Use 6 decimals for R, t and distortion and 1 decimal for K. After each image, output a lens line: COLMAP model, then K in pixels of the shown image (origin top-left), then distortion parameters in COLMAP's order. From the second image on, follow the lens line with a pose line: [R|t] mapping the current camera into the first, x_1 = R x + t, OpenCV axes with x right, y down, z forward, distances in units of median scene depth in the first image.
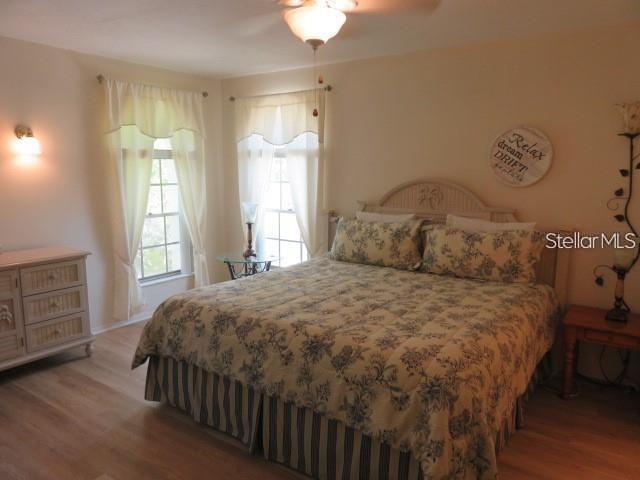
lens RADIAL K [[477.5, 0, 319.2], [0, 477.5, 240.1], [0, 0, 1]] dist [-0.007838, -0.002524]
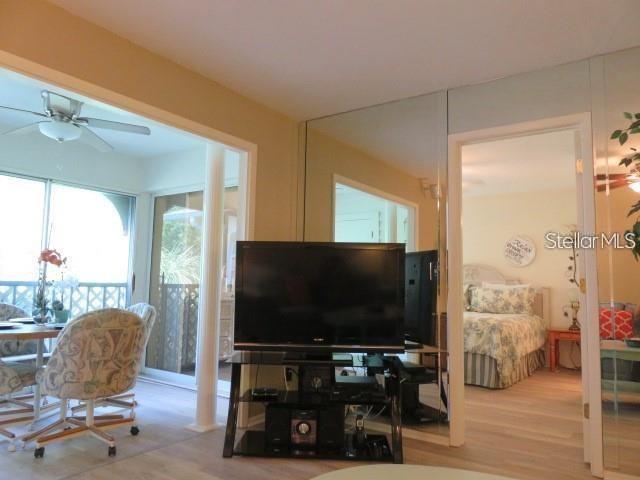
lens RADIAL K [[477.5, 0, 319.0], [0, 477.5, 241.3], [0, 0, 1]] dist [-0.007838, -0.002524]
pose [[0.999843, 0.016734, -0.005784, -0.388488], [-0.017634, 0.970550, -0.240254, 0.270955], [0.001593, 0.240318, 0.970693, -0.908119]]
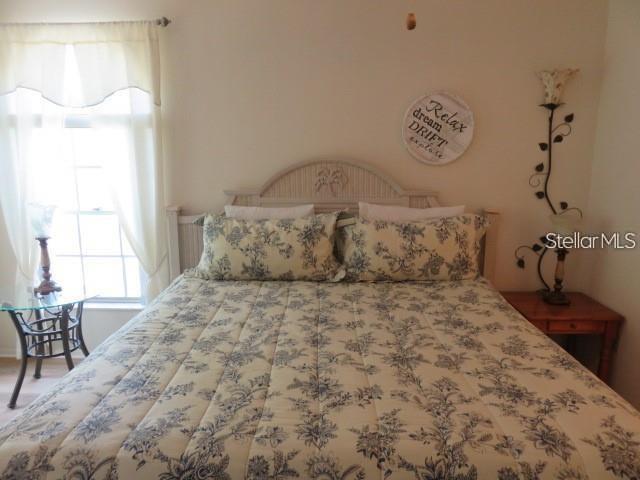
lens RADIAL K [[477.5, 0, 319.2], [0, 477.5, 238.3], [0, 0, 1]] dist [-0.007838, -0.002524]
pose [[0.835476, -0.110134, 0.538377, -0.234346], [0.088715, 0.993892, 0.065644, -0.057592], [-0.542318, -0.007081, 0.840143, 0.412890]]
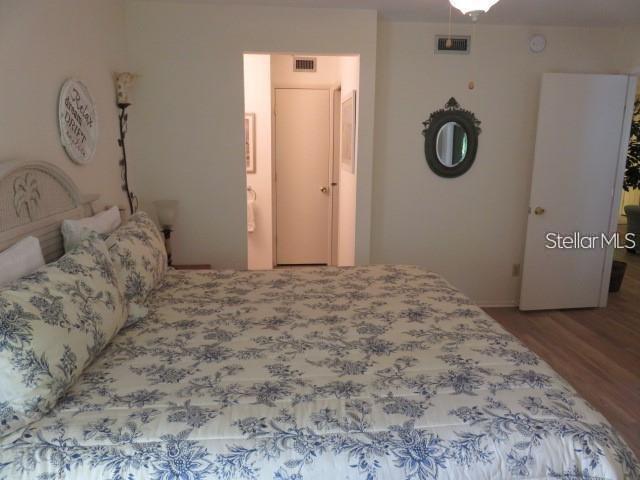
lens RADIAL K [[477.5, 0, 317.6], [0, 477.5, 241.4], [0, 0, 1]] dist [-0.007838, -0.002524]
pose [[-0.630247, -0.170020, 0.757550, -0.390021], [0.108171, 0.946982, 0.302529, -0.186860], [-0.768822, 0.272613, -0.578441, 1.212114]]
